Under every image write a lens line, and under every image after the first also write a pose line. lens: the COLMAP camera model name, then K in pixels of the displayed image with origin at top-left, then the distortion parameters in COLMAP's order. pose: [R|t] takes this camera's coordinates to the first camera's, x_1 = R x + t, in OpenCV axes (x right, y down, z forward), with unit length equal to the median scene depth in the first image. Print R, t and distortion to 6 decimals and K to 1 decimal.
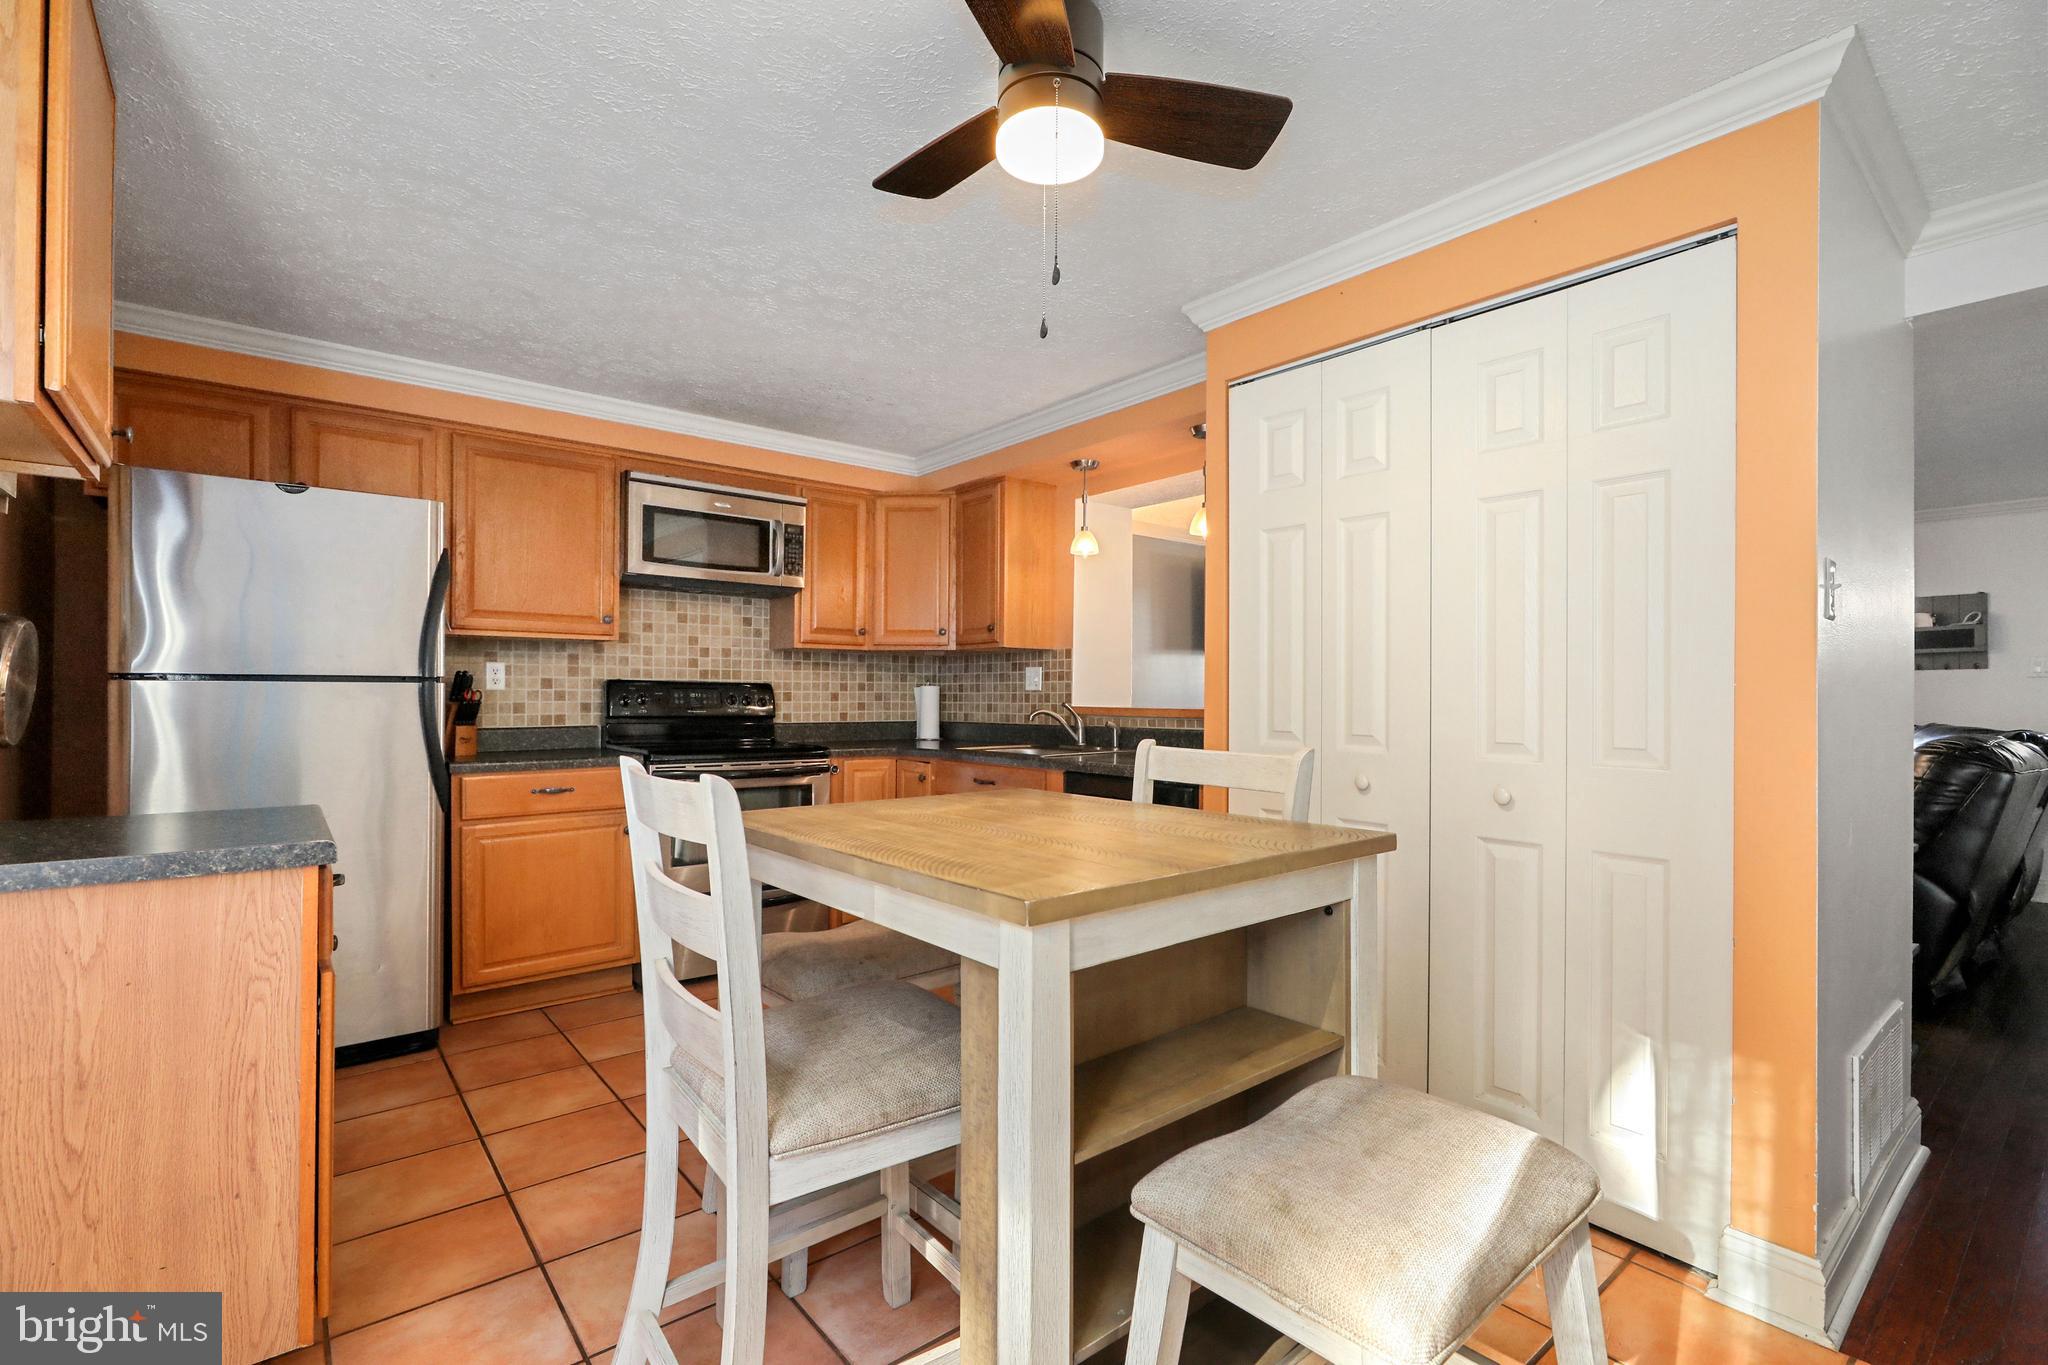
lens RADIAL K [[919.1, 0, 1026.0], [0, 919.1, 688.5], [0, 0, 1]] dist [-0.000063, -0.000104]
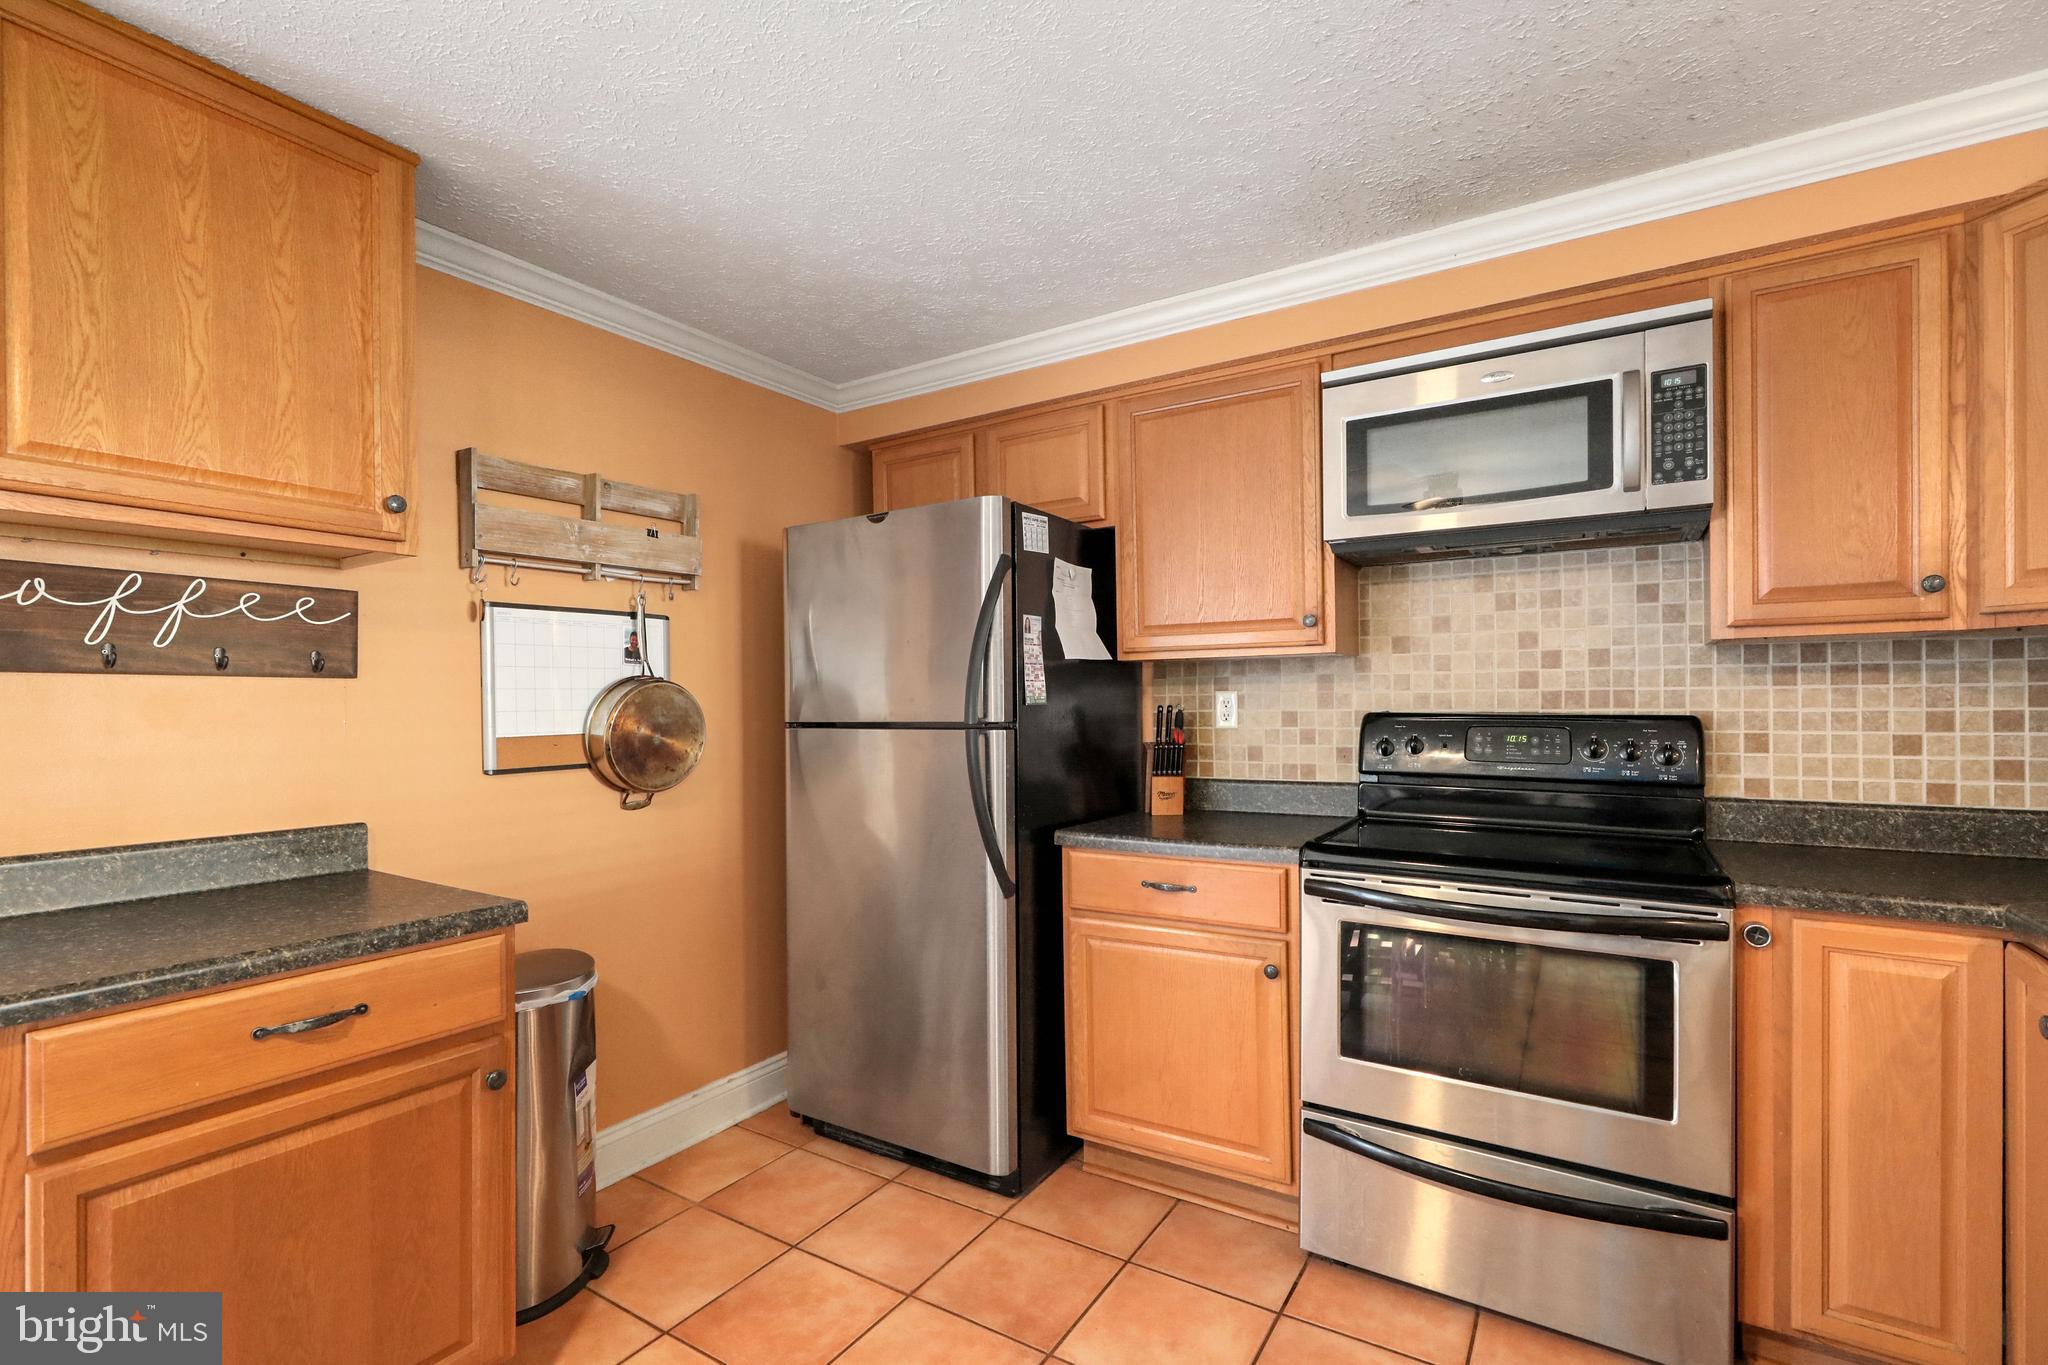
lens RADIAL K [[917.1, 0, 1029.4], [0, 917.1, 701.6], [0, 0, 1]] dist [-0.000181, 0.000002]
pose [[0.316326, -0.006654, -0.948627, 0.072229], [0.018552, 0.999828, -0.000827, -0.020338], [0.948469, -0.017337, 0.316395, 0.553297]]
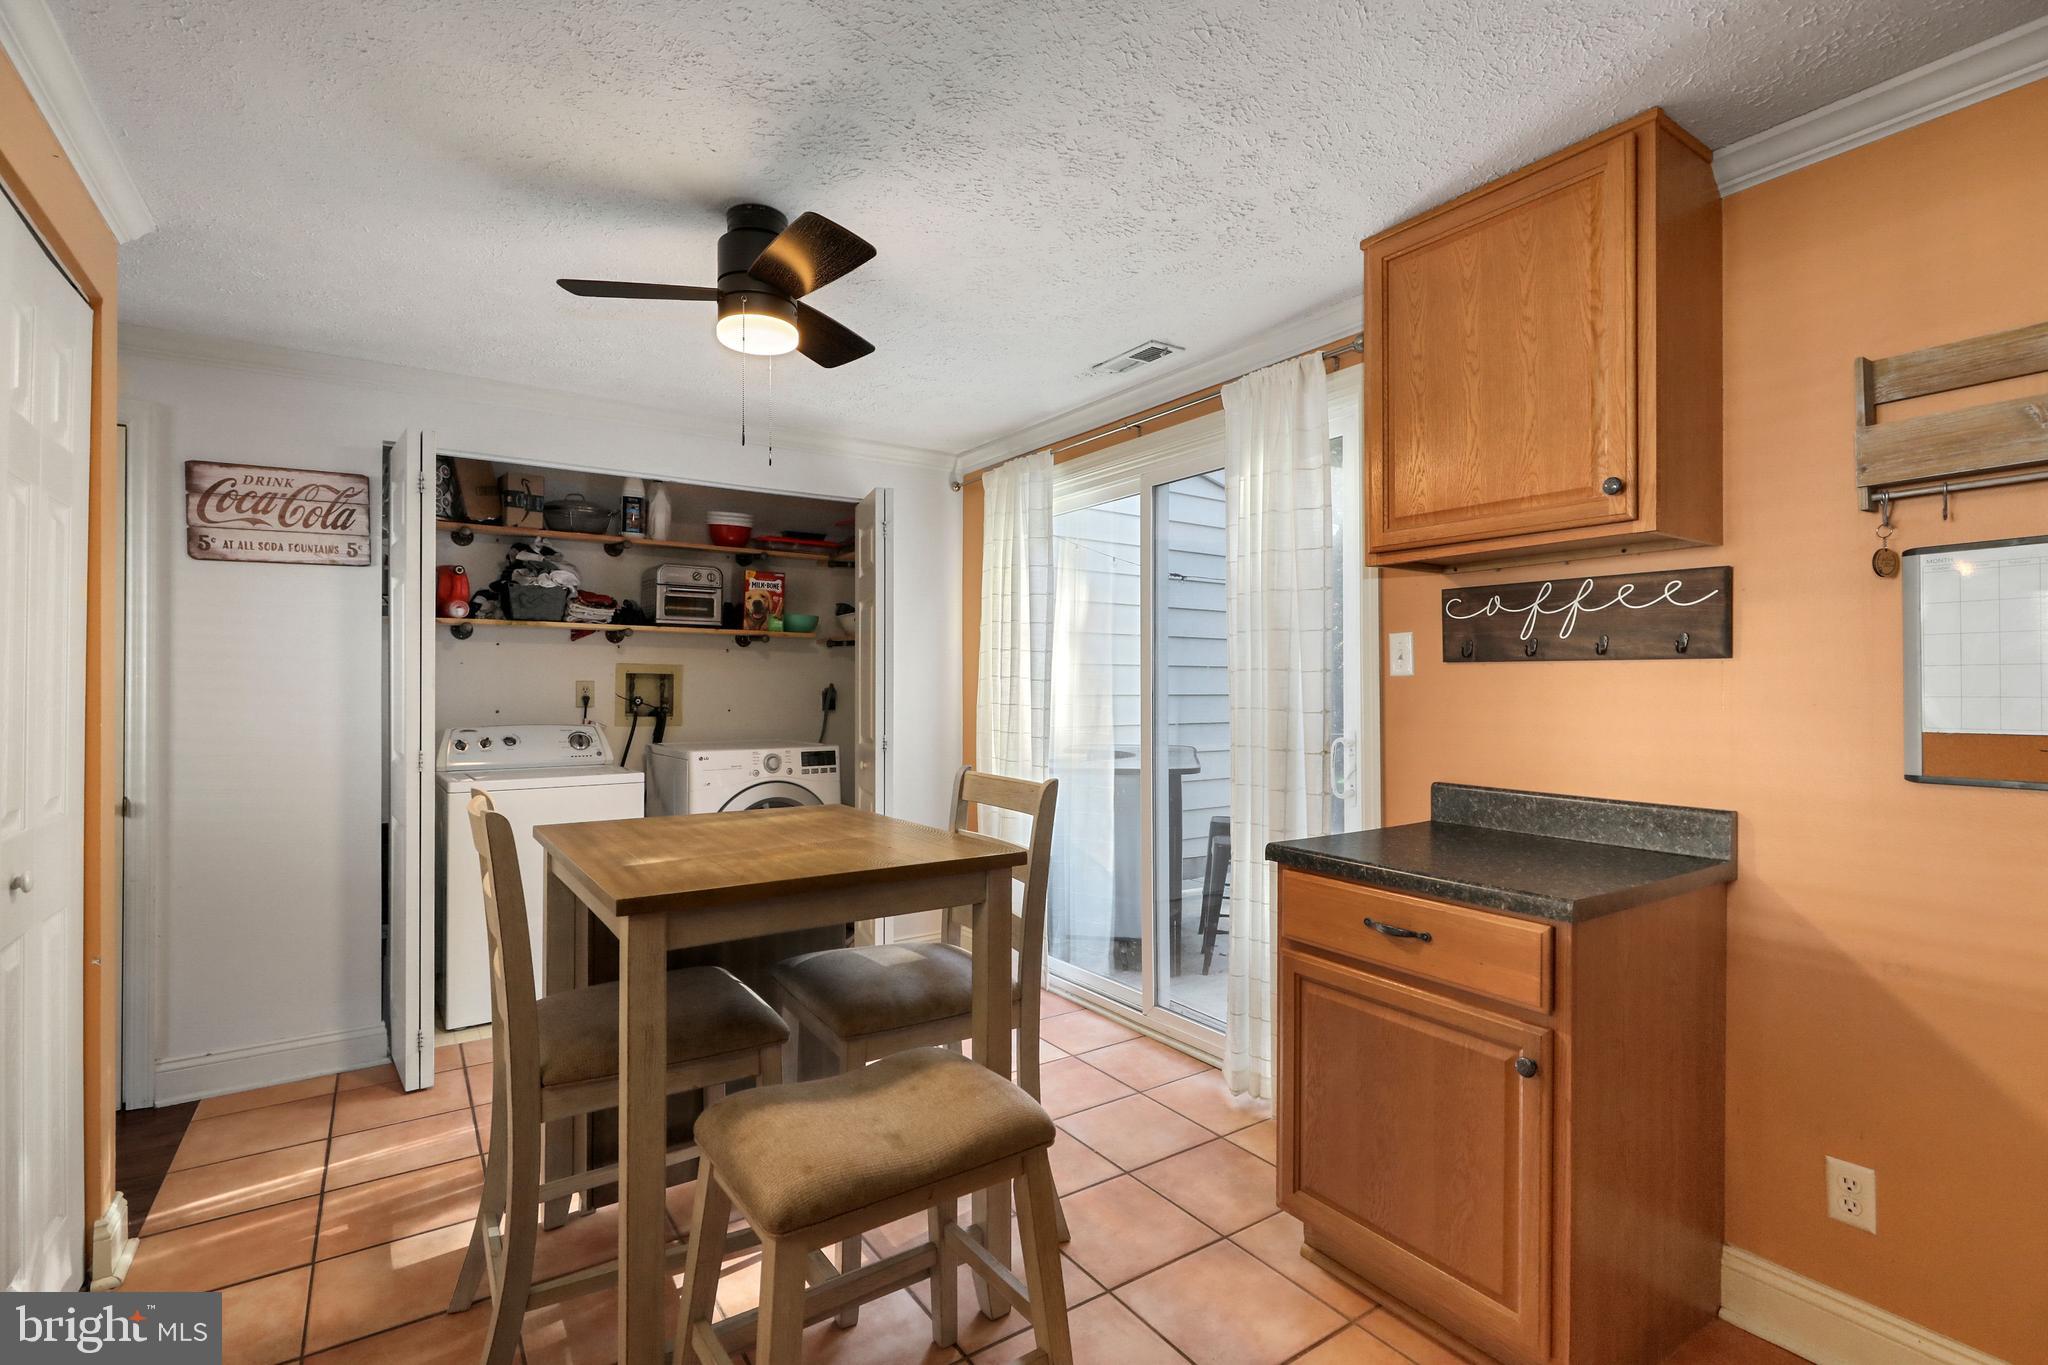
lens RADIAL K [[919.1, 0, 1026.0], [0, 919.1, 688.5], [0, 0, 1]] dist [-0.000063, -0.000104]
pose [[-0.996427, -0.007111, 0.084160, -0.179527], [-0.007445, 0.999966, -0.003647, -0.020264], [-0.084131, -0.004260, -0.996446, 0.847080]]
